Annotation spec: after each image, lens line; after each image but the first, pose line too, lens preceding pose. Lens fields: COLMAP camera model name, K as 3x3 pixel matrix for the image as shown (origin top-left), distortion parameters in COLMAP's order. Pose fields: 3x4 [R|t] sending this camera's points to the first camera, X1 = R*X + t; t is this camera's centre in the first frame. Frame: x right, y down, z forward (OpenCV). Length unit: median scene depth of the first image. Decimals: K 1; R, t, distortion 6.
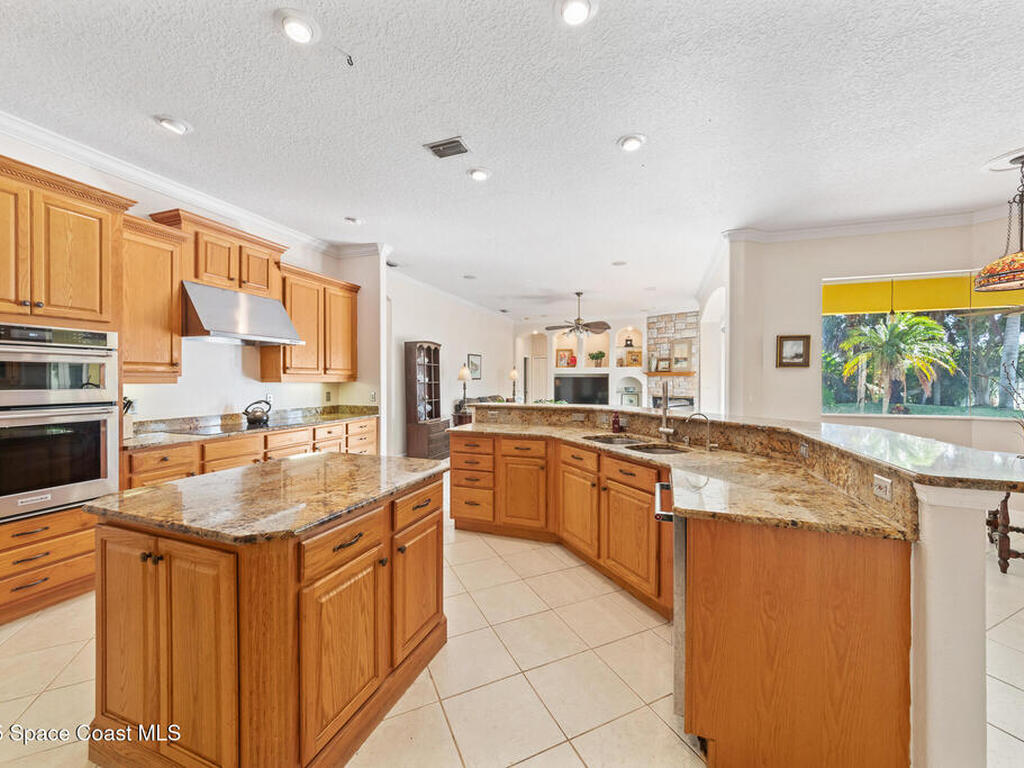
lens RADIAL K [[408.8, 0, 509.9], [0, 408.8, 376.6], [0, 0, 1]] dist [-0.000208, -0.000139]
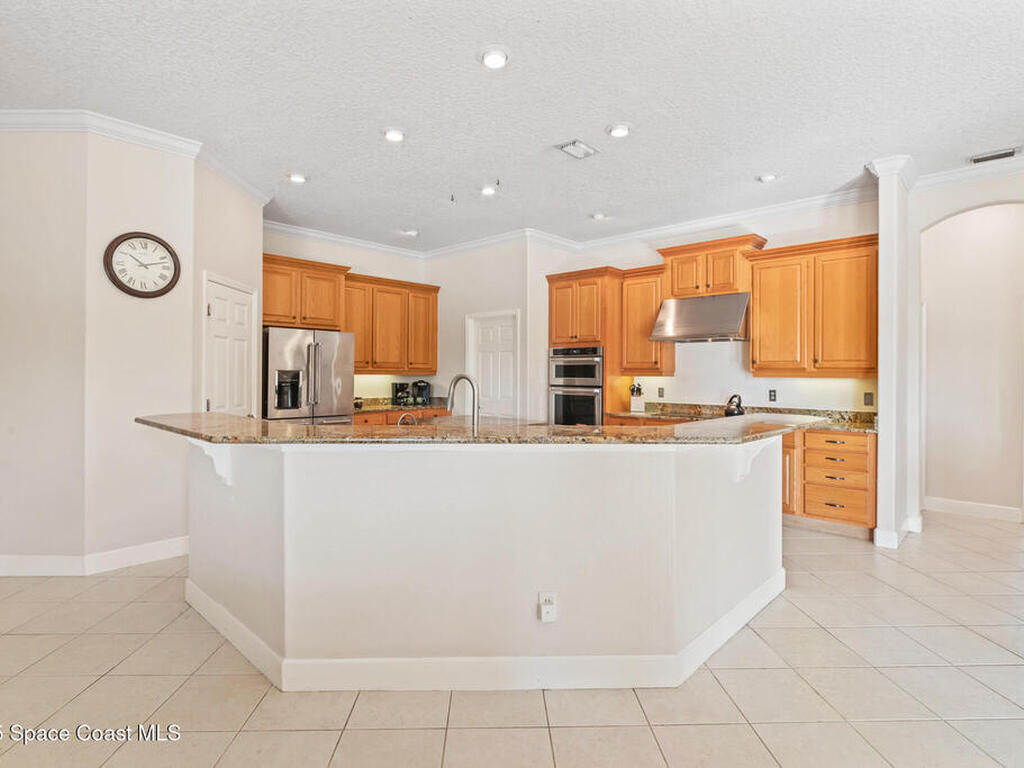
lens RADIAL K [[515.5, 0, 509.5], [0, 515.5, 368.7], [0, 0, 1]] dist [0.000232, -0.000013]
pose [[-0.391124, -0.010546, -0.920277, 0.766945], [0.000491, 0.999932, -0.011667, 0.008043], [0.920338, -0.005015, -0.391093, 0.947088]]
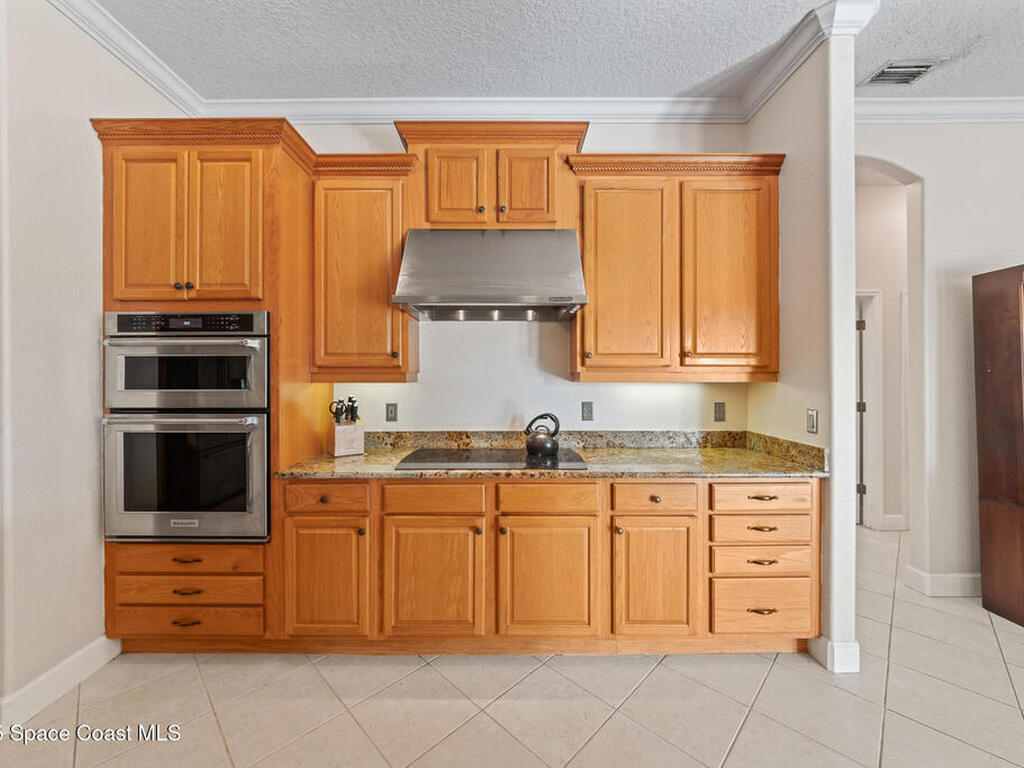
lens RADIAL K [[408.8, 0, 509.9], [0, 408.8, 376.6], [0, 0, 1]] dist [-0.000208, -0.000139]
pose [[0.347358, -0.000967, -0.937732, -0.089849], [0.007542, 0.999970, 0.001763, 0.005088], [0.937702, -0.007685, 0.347355, 0.727815]]
